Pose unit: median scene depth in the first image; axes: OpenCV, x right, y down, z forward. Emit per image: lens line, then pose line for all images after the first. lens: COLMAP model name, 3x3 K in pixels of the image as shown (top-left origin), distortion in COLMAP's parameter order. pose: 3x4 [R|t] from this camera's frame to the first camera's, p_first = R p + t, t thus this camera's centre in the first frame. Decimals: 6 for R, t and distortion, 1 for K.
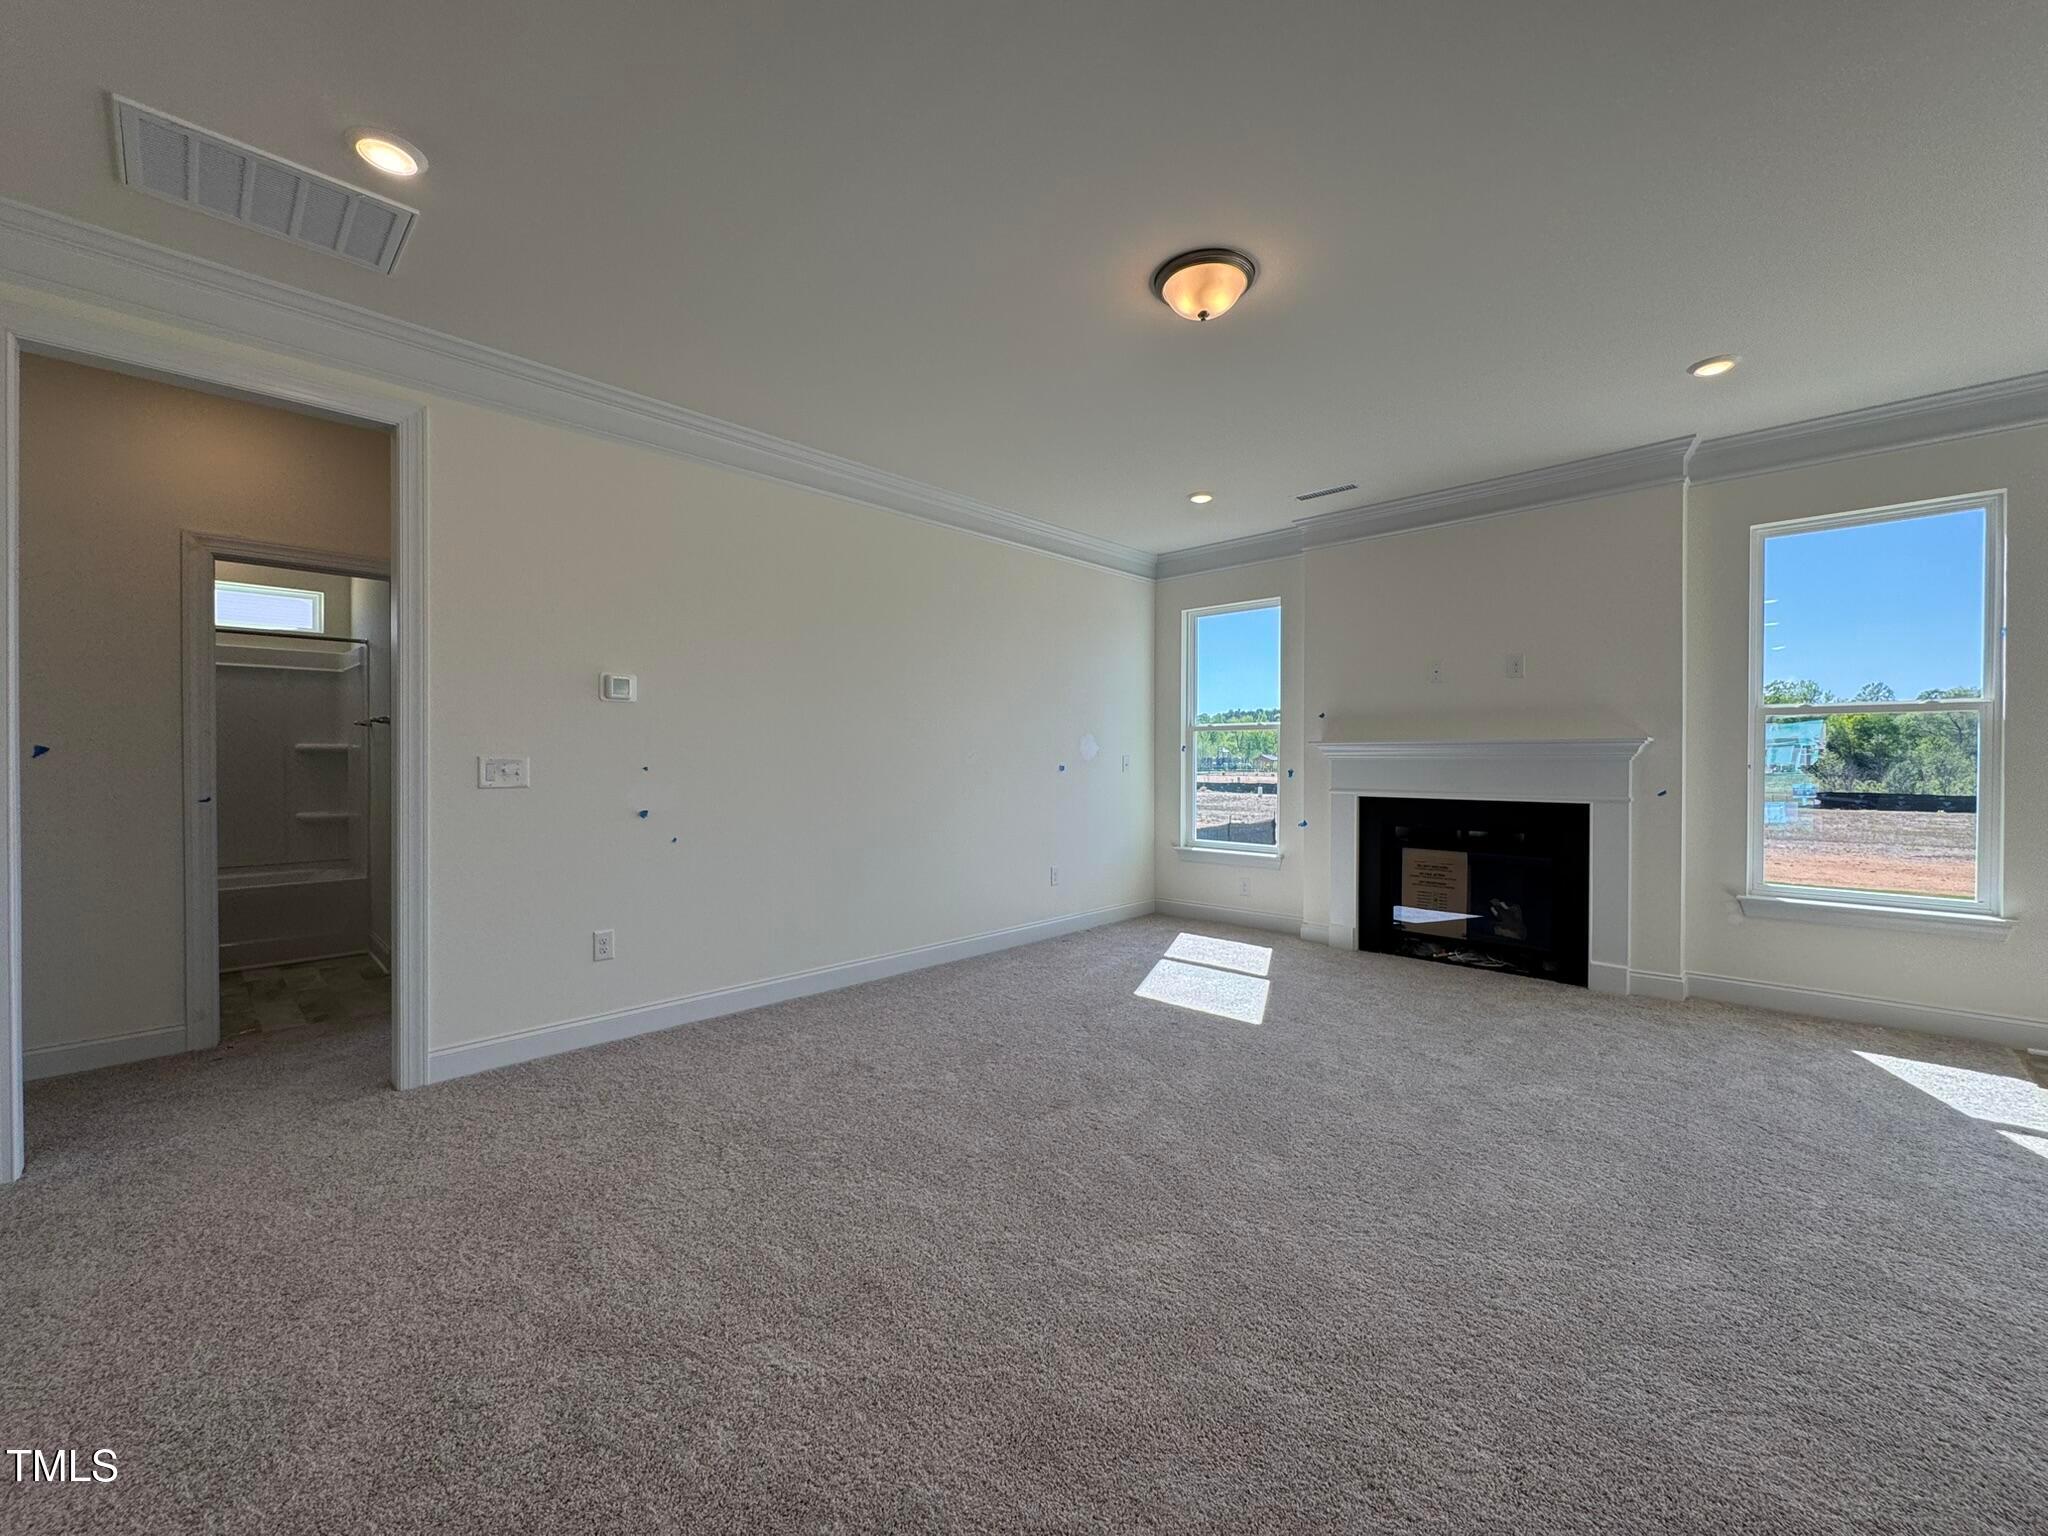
lens RADIAL K [[814.4, 0, 1024.8], [0, 814.4, 766.7], [0, 0, 1]] dist [-0.005103, 0.001182]
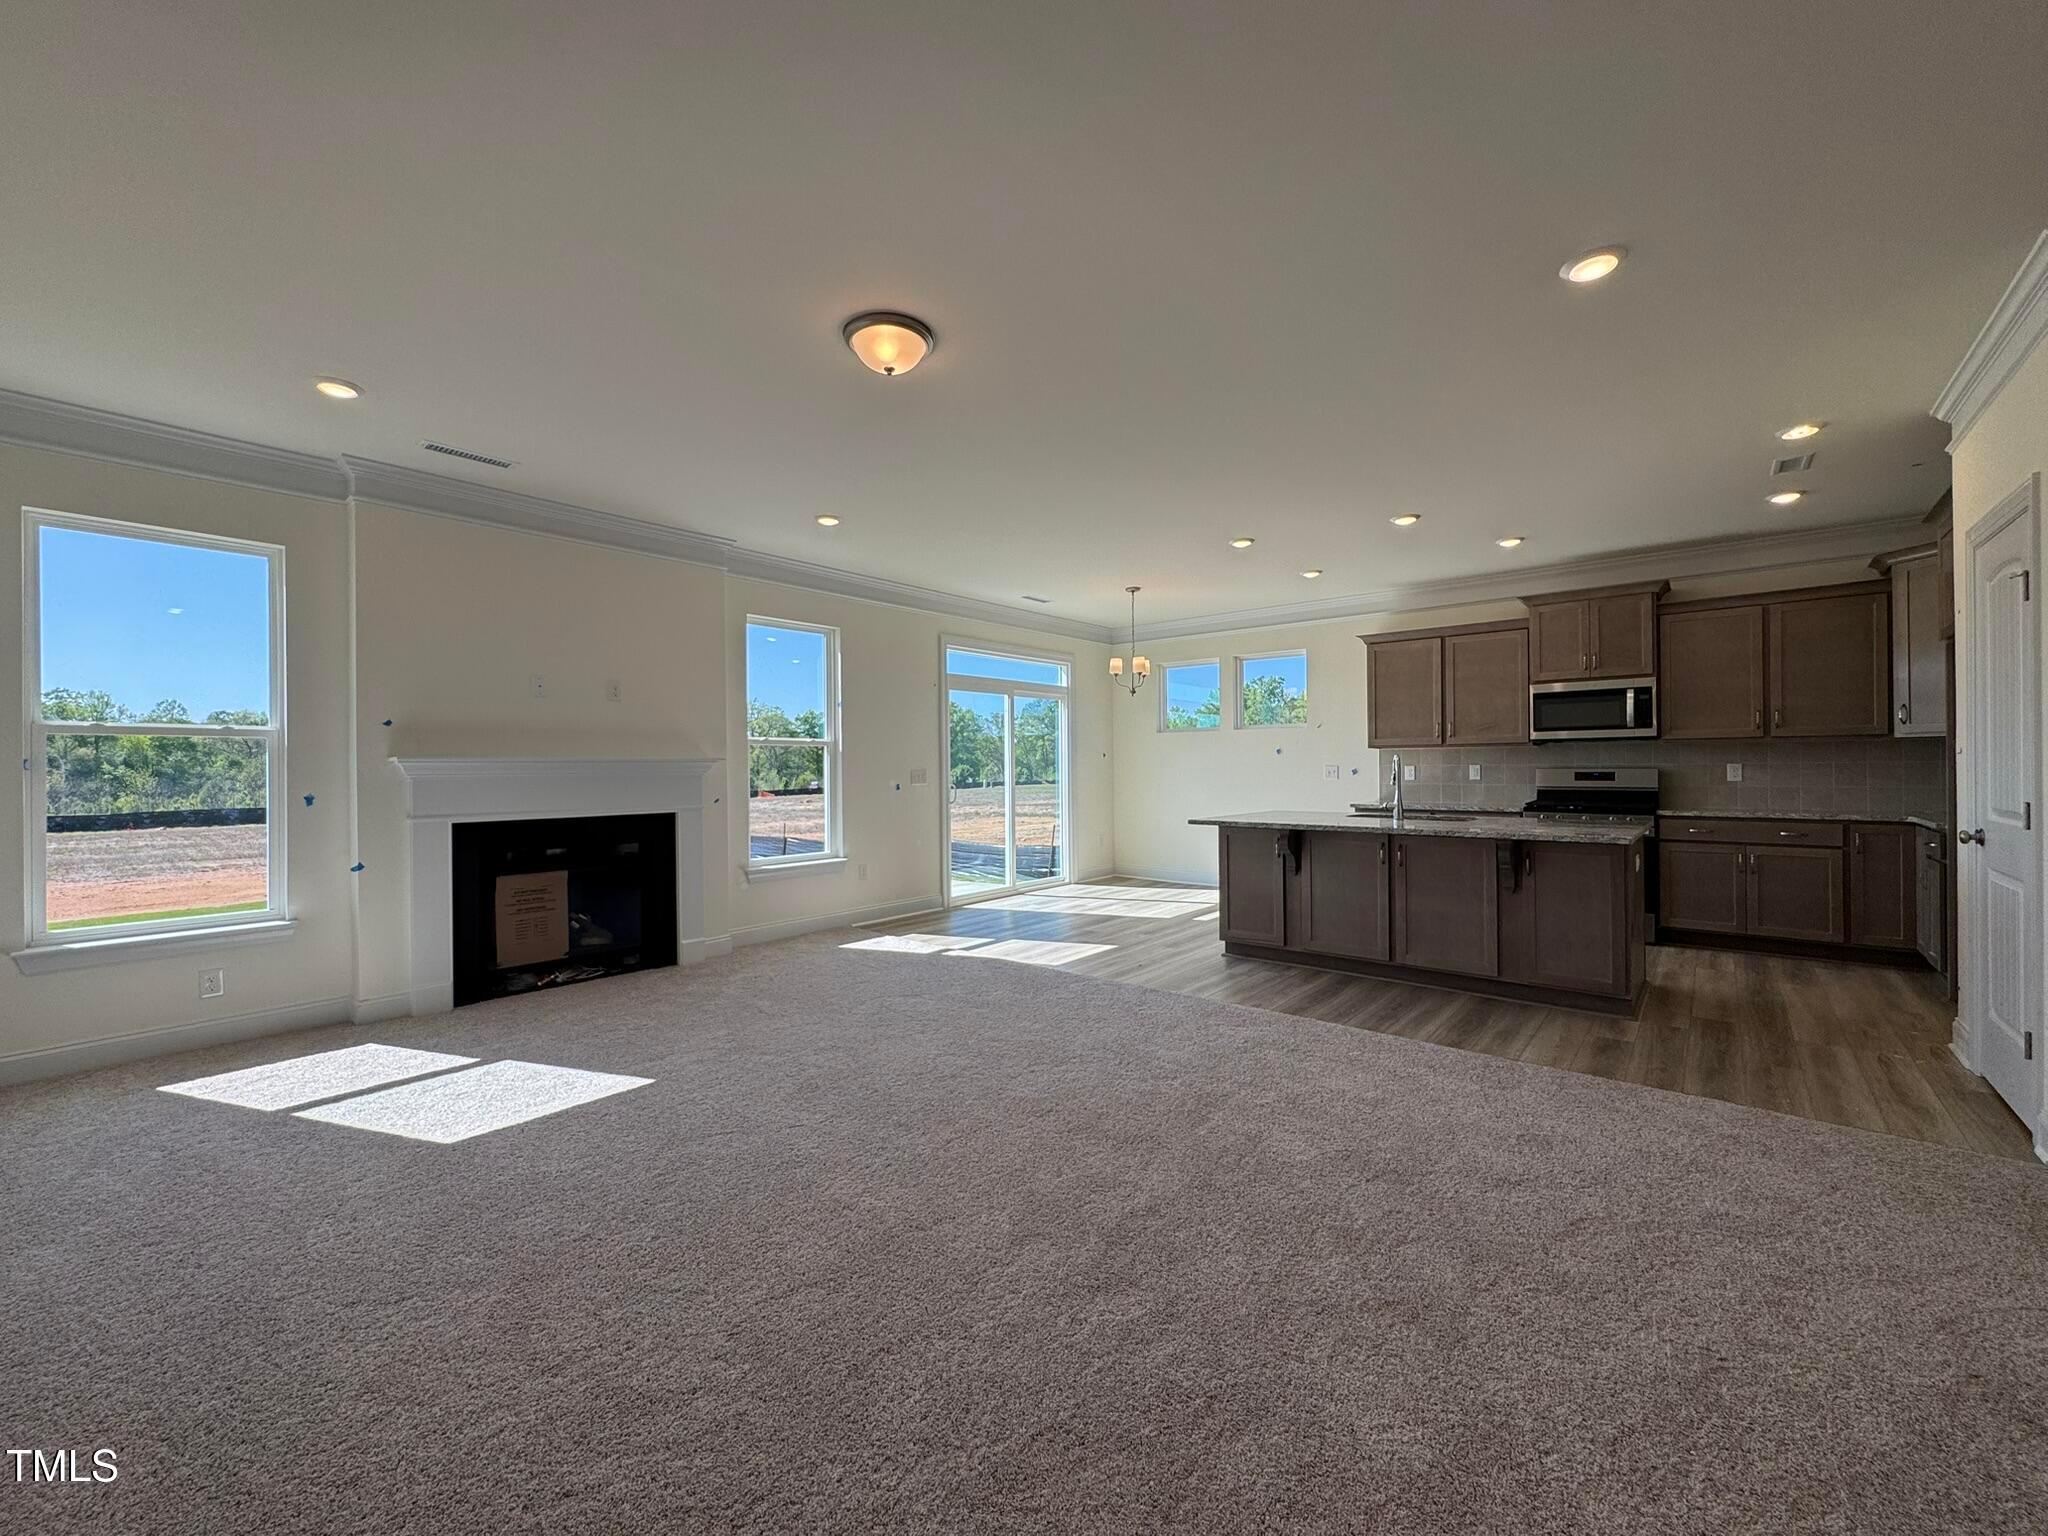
lens RADIAL K [[814.4, 0, 1022.4], [0, 814.4, 763.7], [0, 0, 1]] dist [-0.005103, 0.001182]
pose [[-0.056902, 0.004465, 0.998370, -0.784172], [0.020136, 0.999792, -0.003324, -0.017559], [-0.998177, 0.019914, -0.056980, 0.796379]]
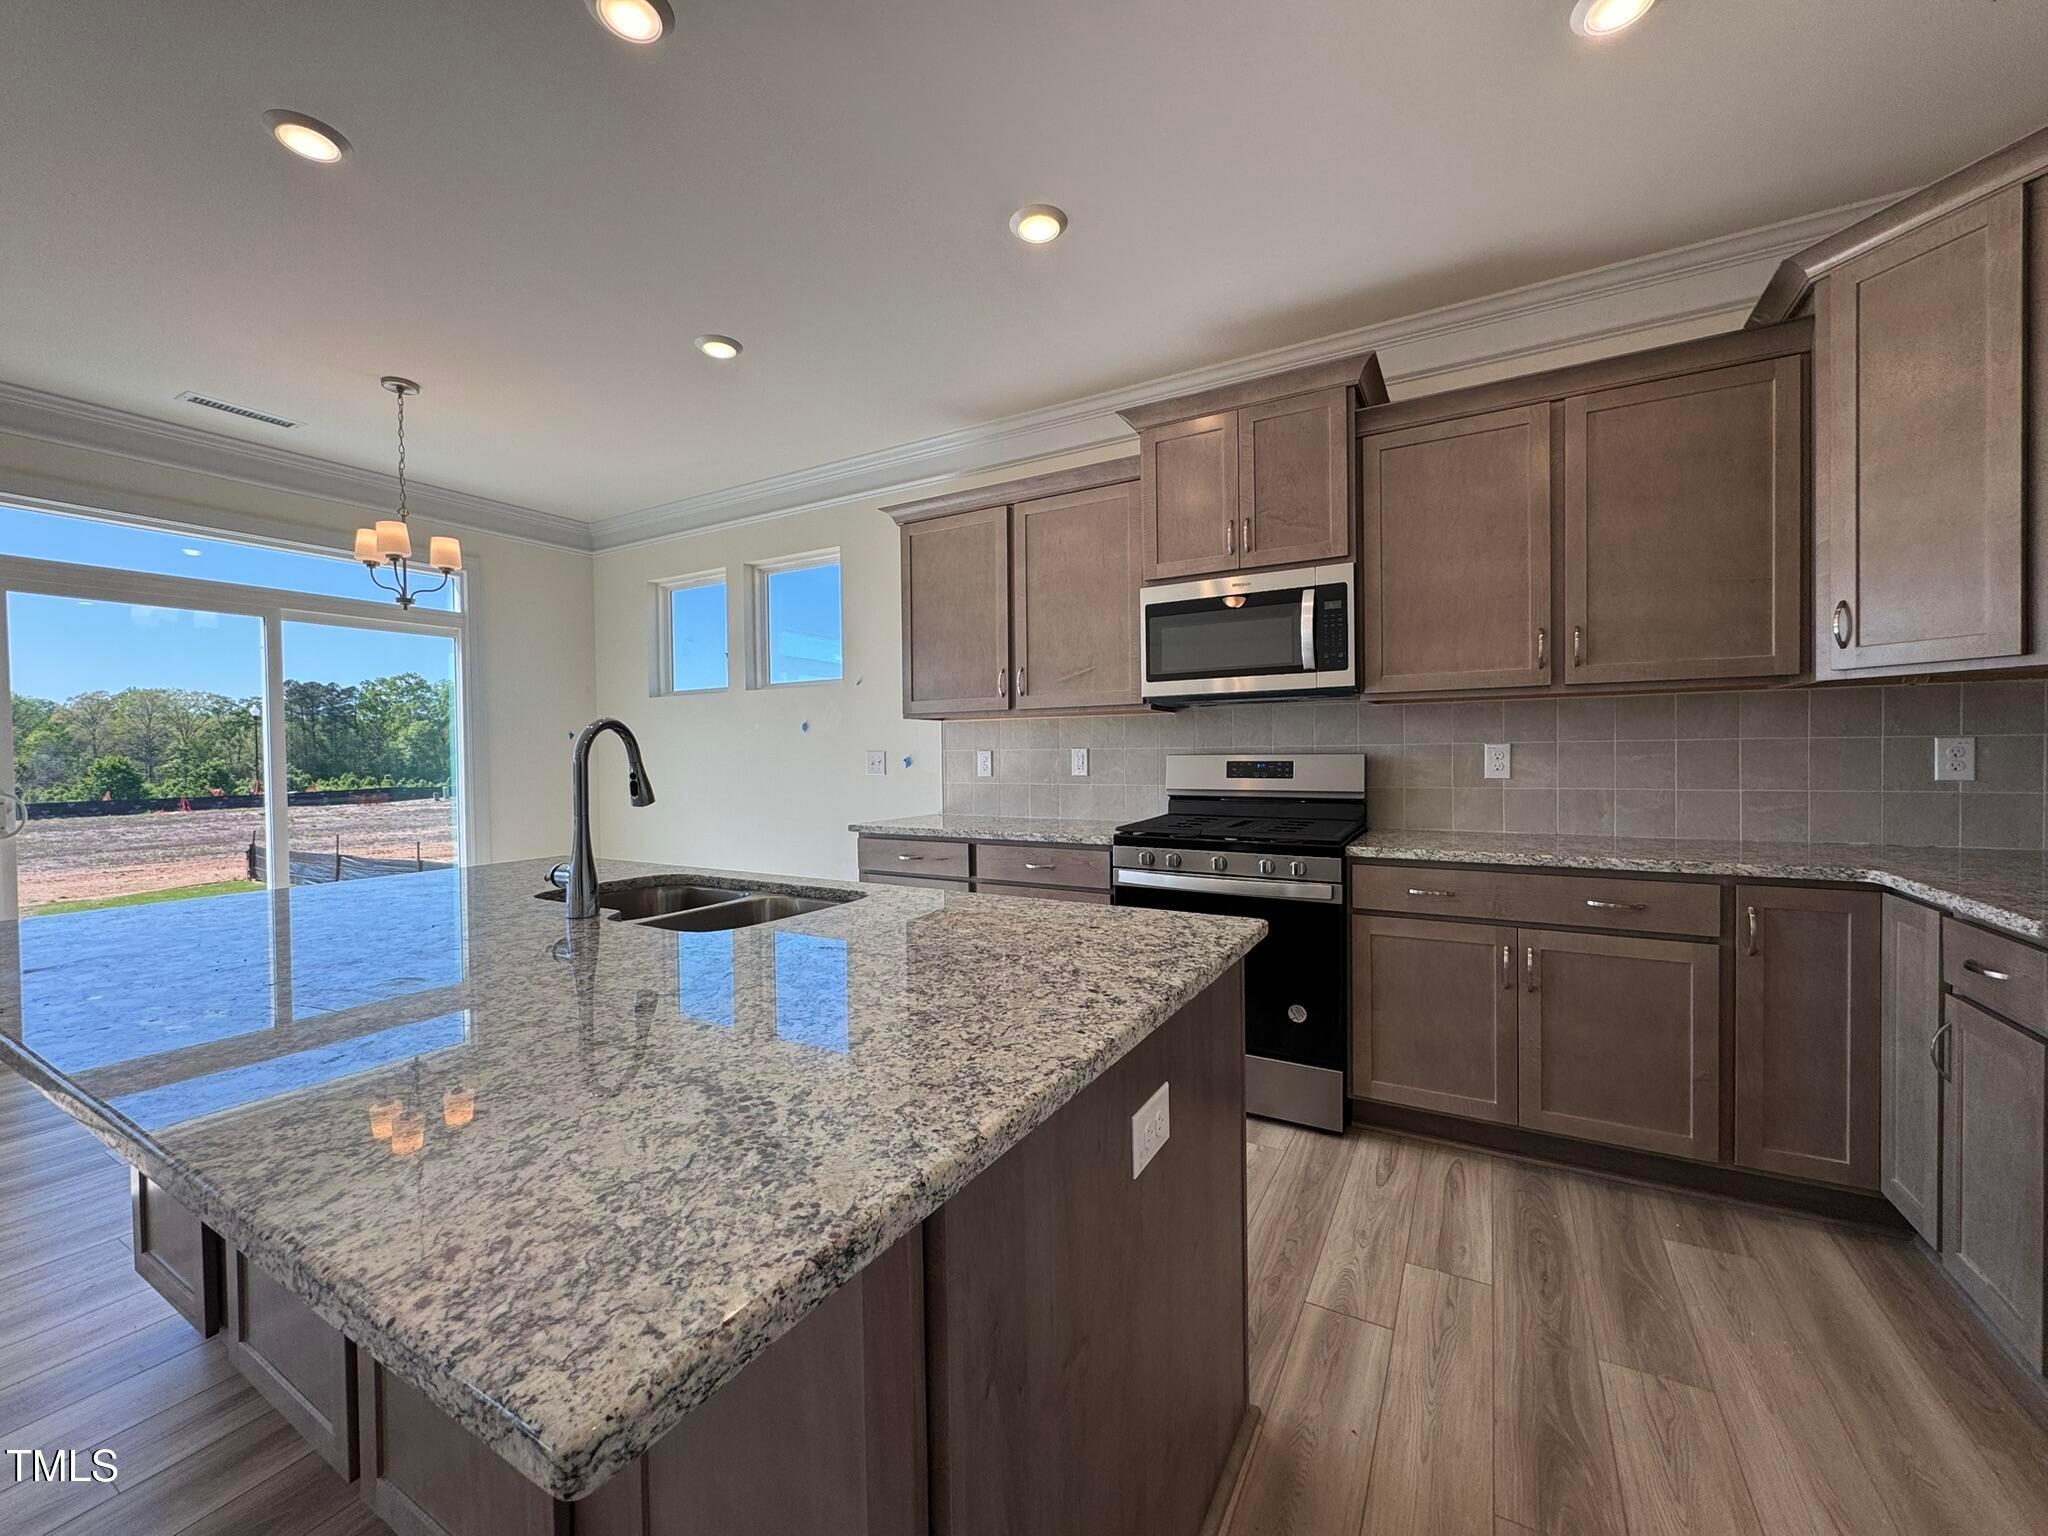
lens RADIAL K [[814.4, 0, 1019.2], [0, 814.4, 763.5], [0, 0, 1]] dist [-0.005103, 0.001182]
pose [[-0.240678, -0.010183, 0.970552, -0.529713], [0.024632, 0.999559, 0.016596, -0.012251], [-0.970292, 0.027900, -0.240321, 0.545082]]
